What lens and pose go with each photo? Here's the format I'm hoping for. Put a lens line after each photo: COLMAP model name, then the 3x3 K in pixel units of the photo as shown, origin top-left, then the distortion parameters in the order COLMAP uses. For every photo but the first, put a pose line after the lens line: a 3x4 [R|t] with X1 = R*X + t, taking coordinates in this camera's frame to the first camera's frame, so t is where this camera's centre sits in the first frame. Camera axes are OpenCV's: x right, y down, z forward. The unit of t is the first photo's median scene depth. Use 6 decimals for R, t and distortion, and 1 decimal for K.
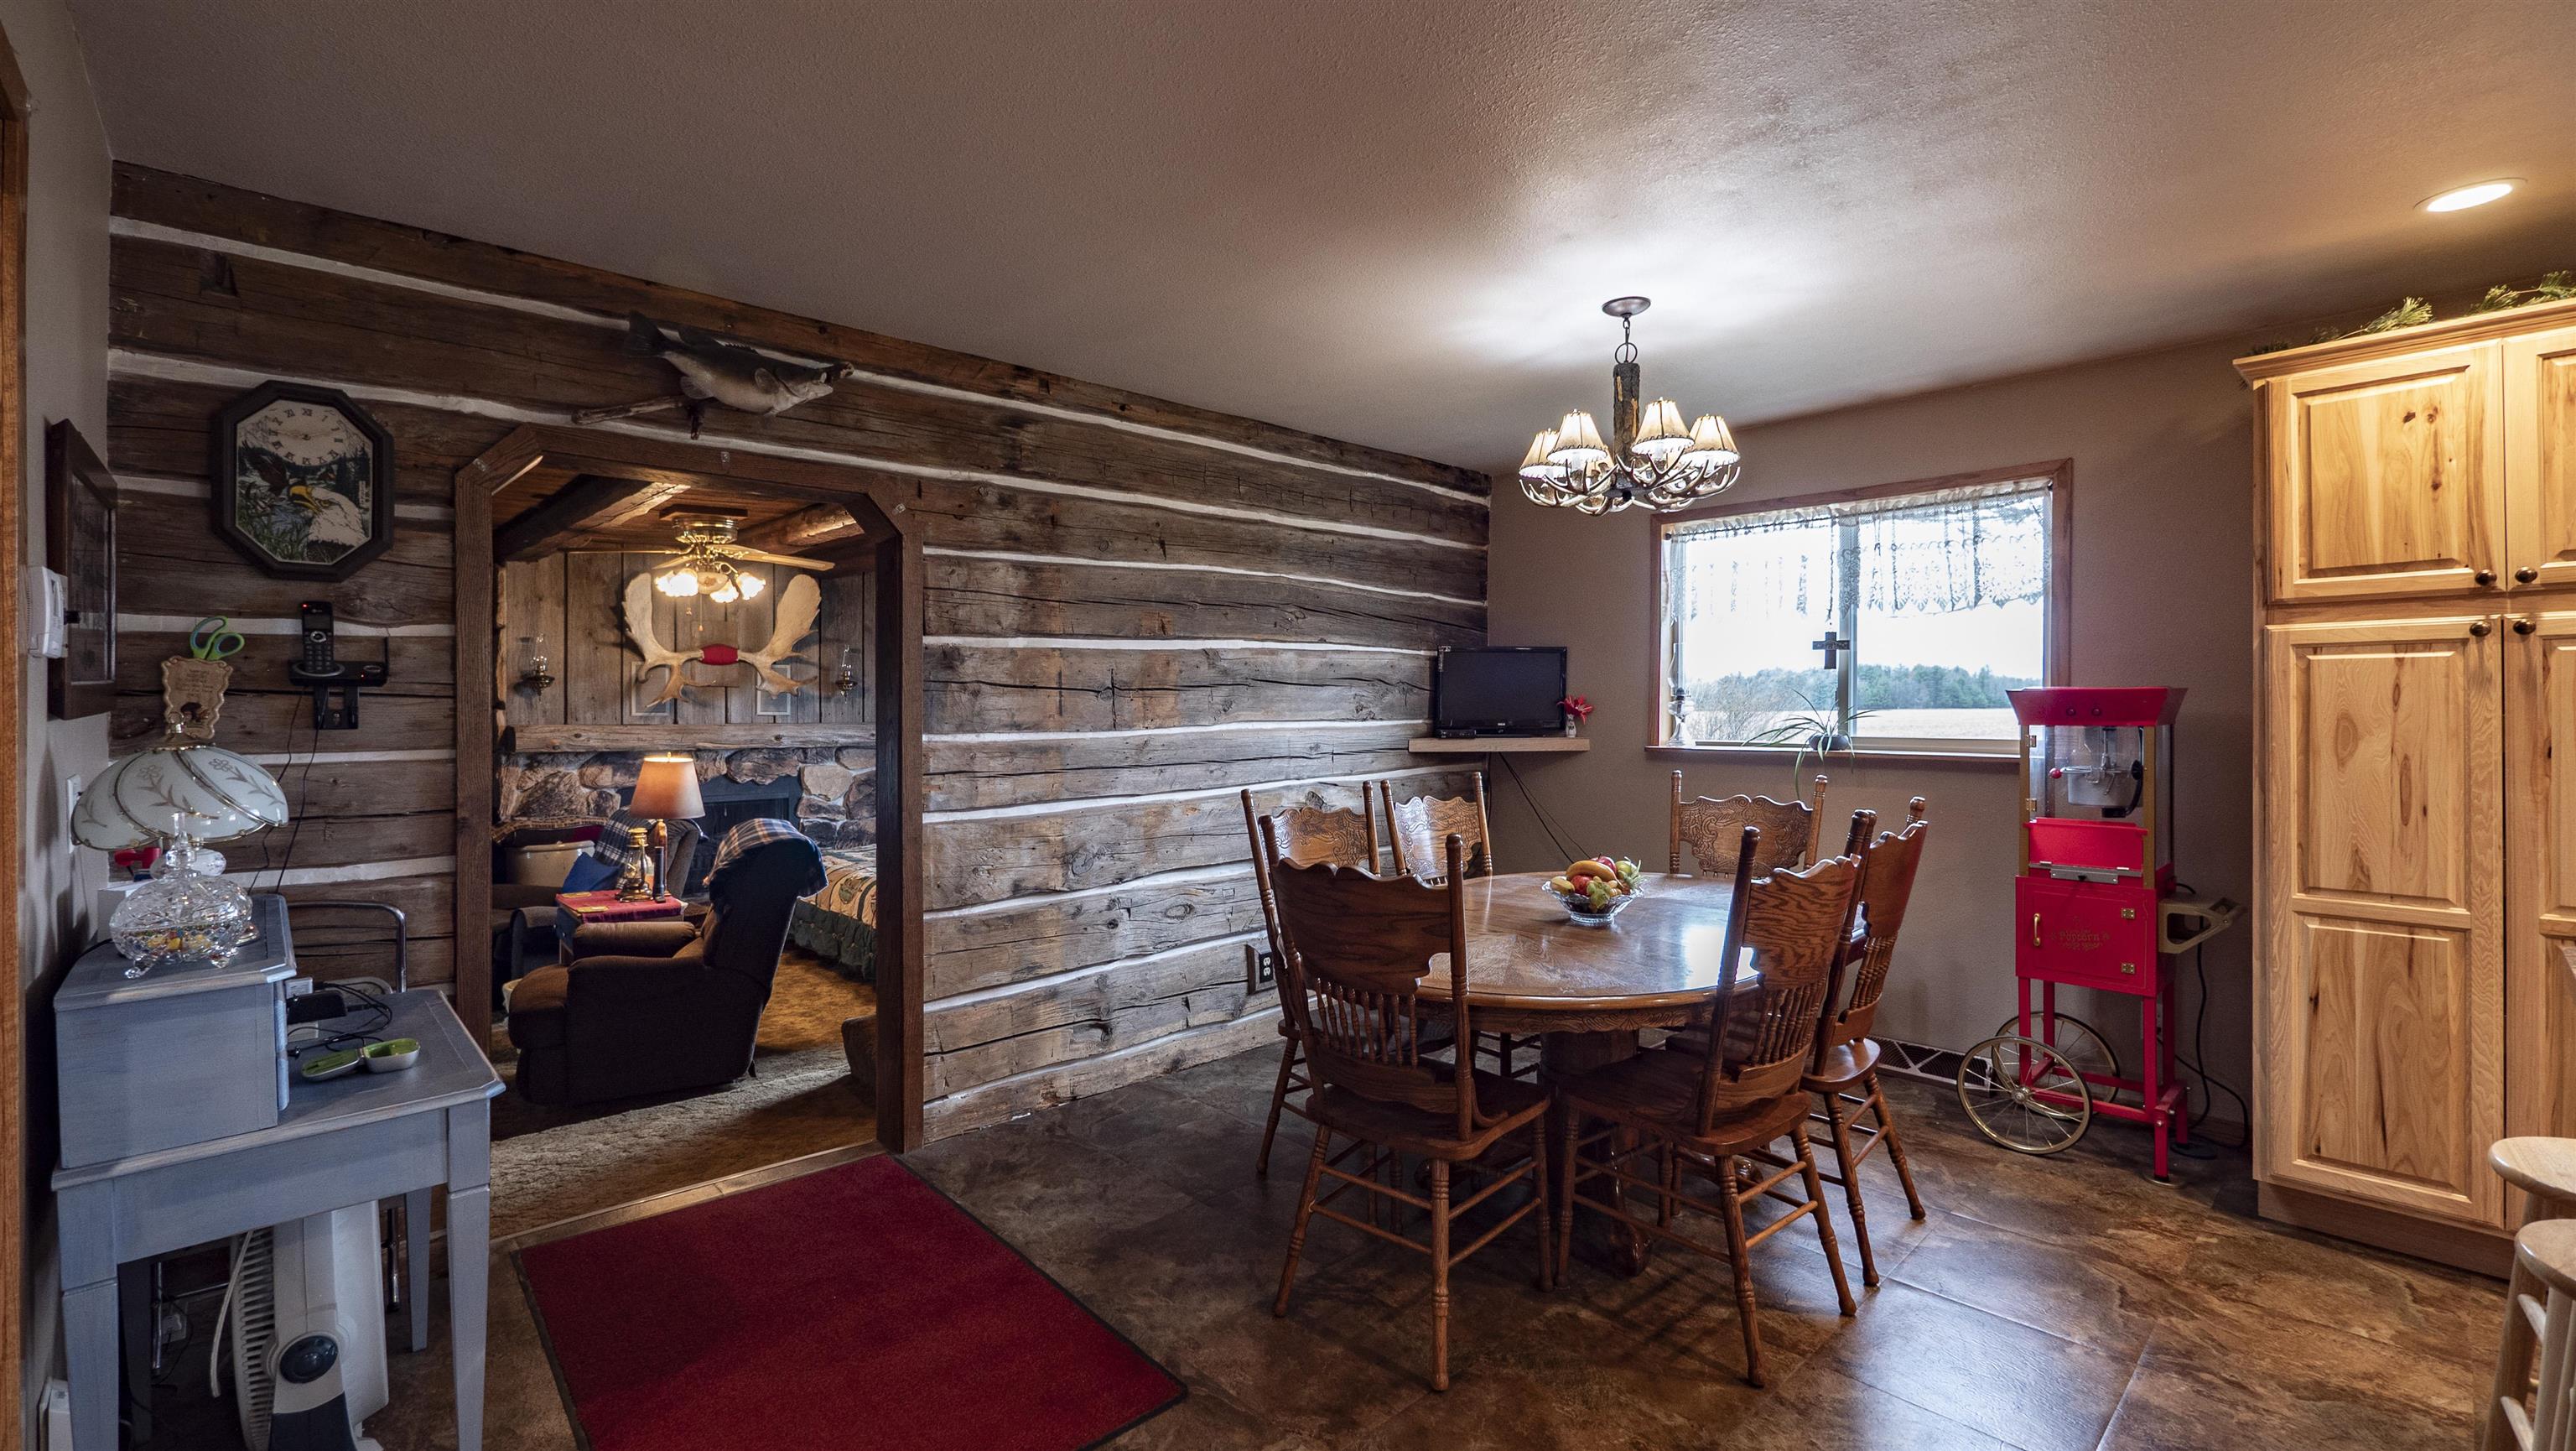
lens RADIAL K [[1096.2, 0, 1265.4], [0, 1096.2, 708.5], [0, 0, 1]] dist [-0.001882, 0.000313]
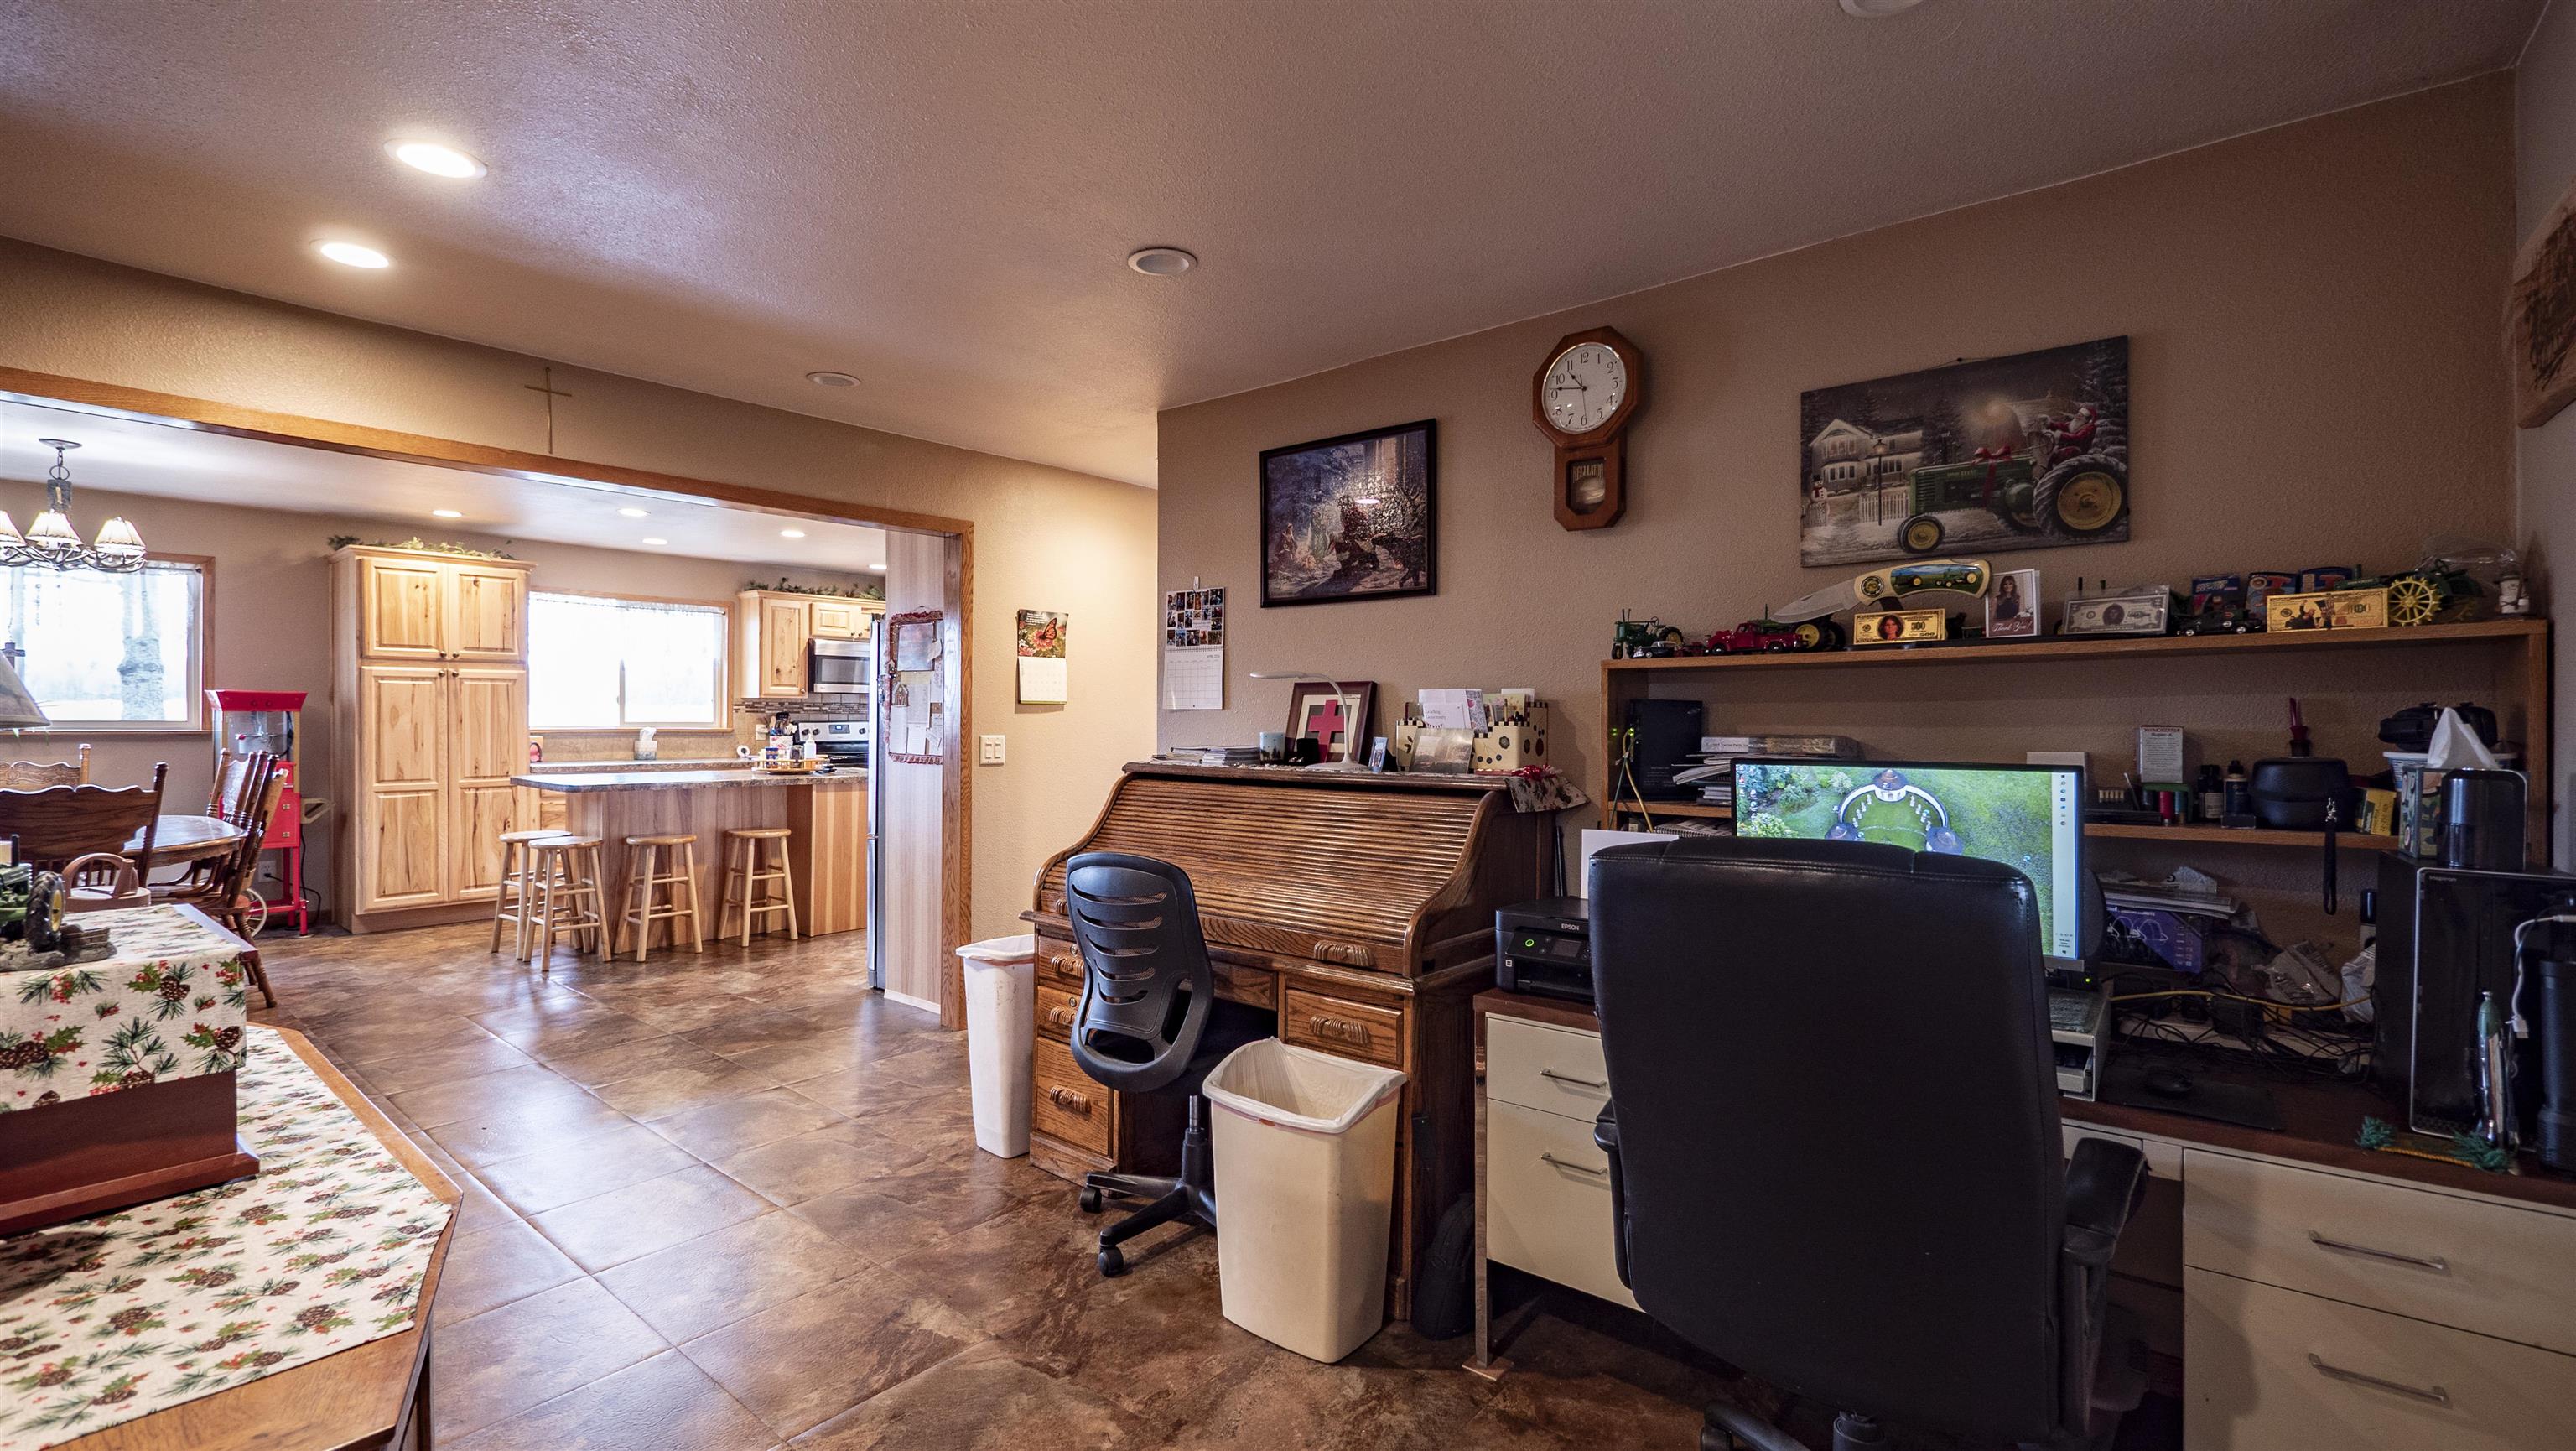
lens RADIAL K [[1094.0, 0, 1288.0], [0, 1094.0, 725.5], [0, 0, 1]] dist [-0.000456, 0.000021]
pose [[-0.139865, -0.011328, 0.990106, -1.674452], [-0.011744, 0.999883, 0.009781, 0.000805], [-0.990101, -0.010260, -0.139982, -0.603758]]
